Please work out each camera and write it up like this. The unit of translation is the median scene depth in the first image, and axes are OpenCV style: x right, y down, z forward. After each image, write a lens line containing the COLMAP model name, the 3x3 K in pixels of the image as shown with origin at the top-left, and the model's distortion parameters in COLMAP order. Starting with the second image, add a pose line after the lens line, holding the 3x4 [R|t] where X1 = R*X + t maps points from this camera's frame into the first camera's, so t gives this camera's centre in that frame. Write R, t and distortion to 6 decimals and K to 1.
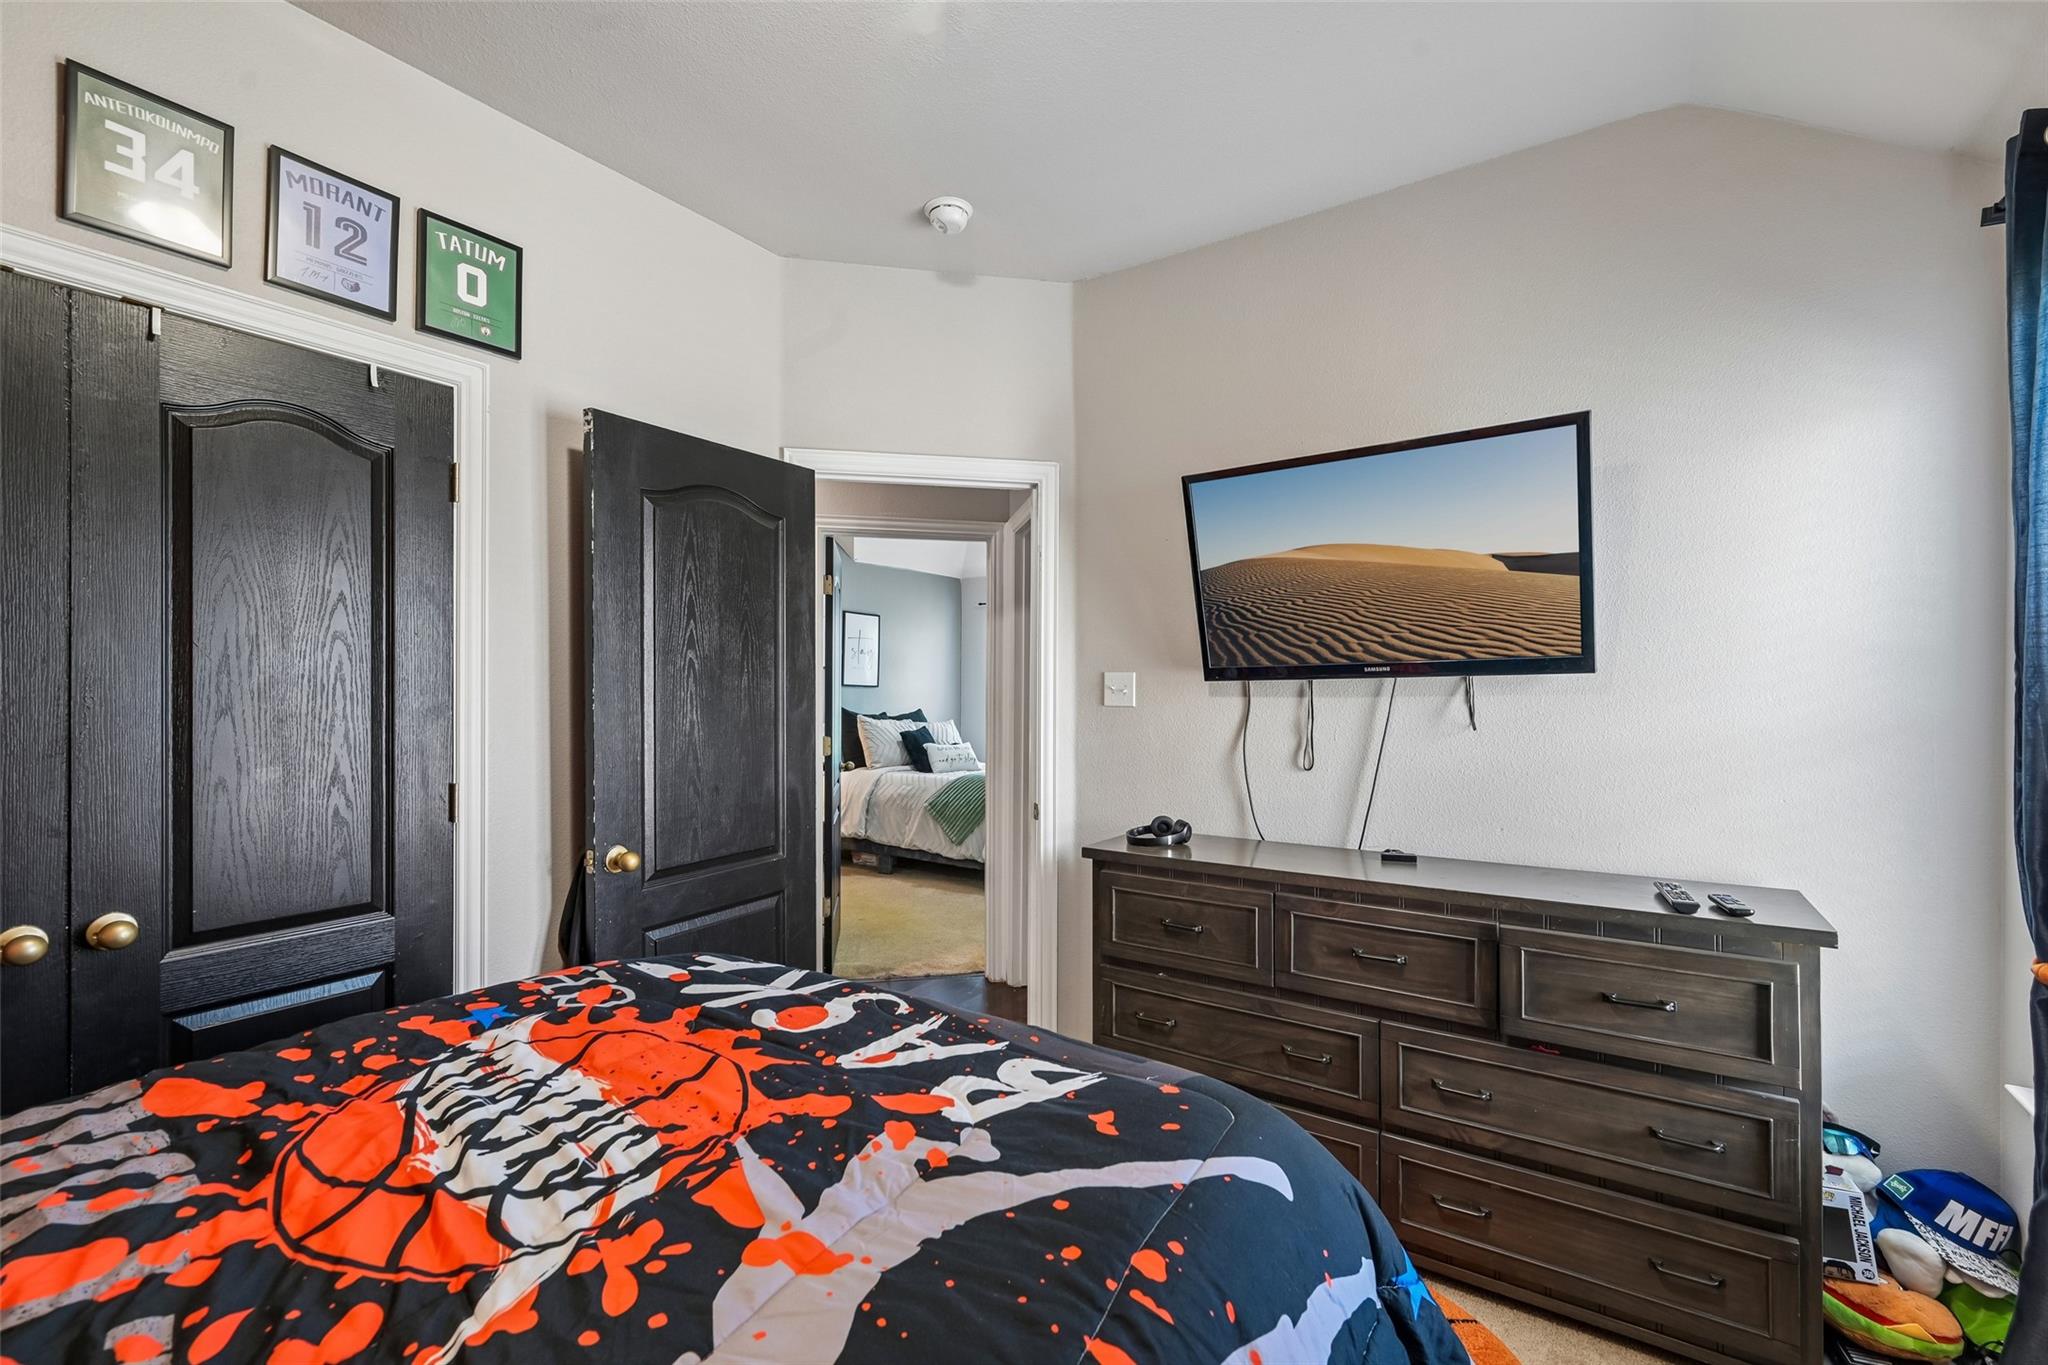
lens RADIAL K [[889.9, 0, 1024.2], [0, 889.9, 678.0], [0, 0, 1]] dist [0.002013, 0.000122]
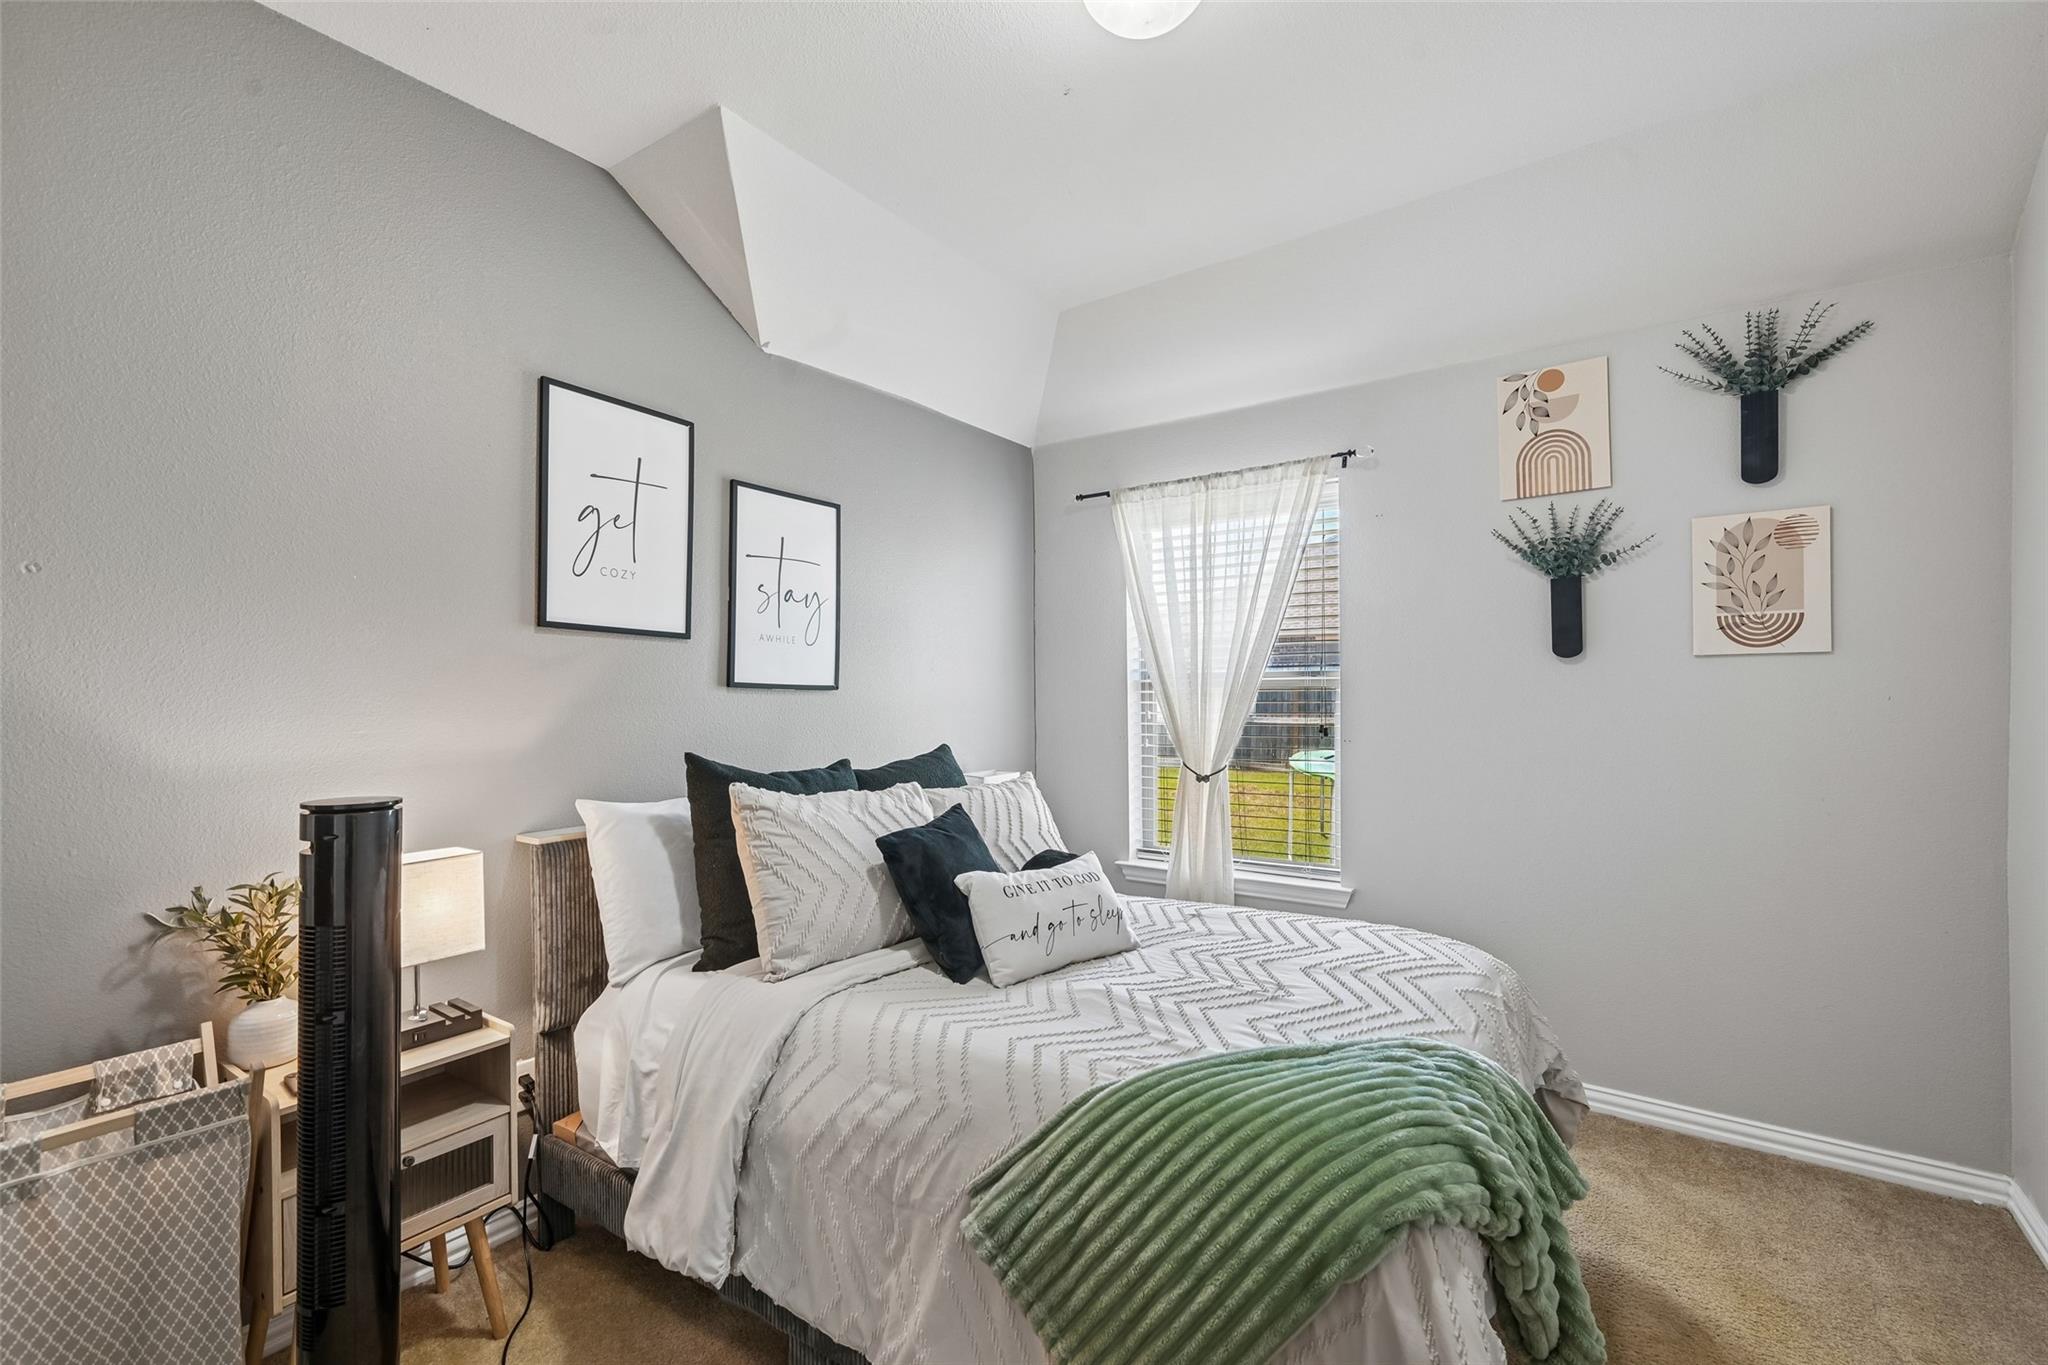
lens RADIAL K [[889.9, 0, 1021.8], [0, 889.9, 688.0], [0, 0, 1]] dist [0.002013, 0.000122]
pose [[0.999515, -0.008561, -0.029942, -0.081602], [0.008464, 0.999959, -0.003351, 0.012253], [0.029969, 0.003096, 0.999546, 0.700226]]
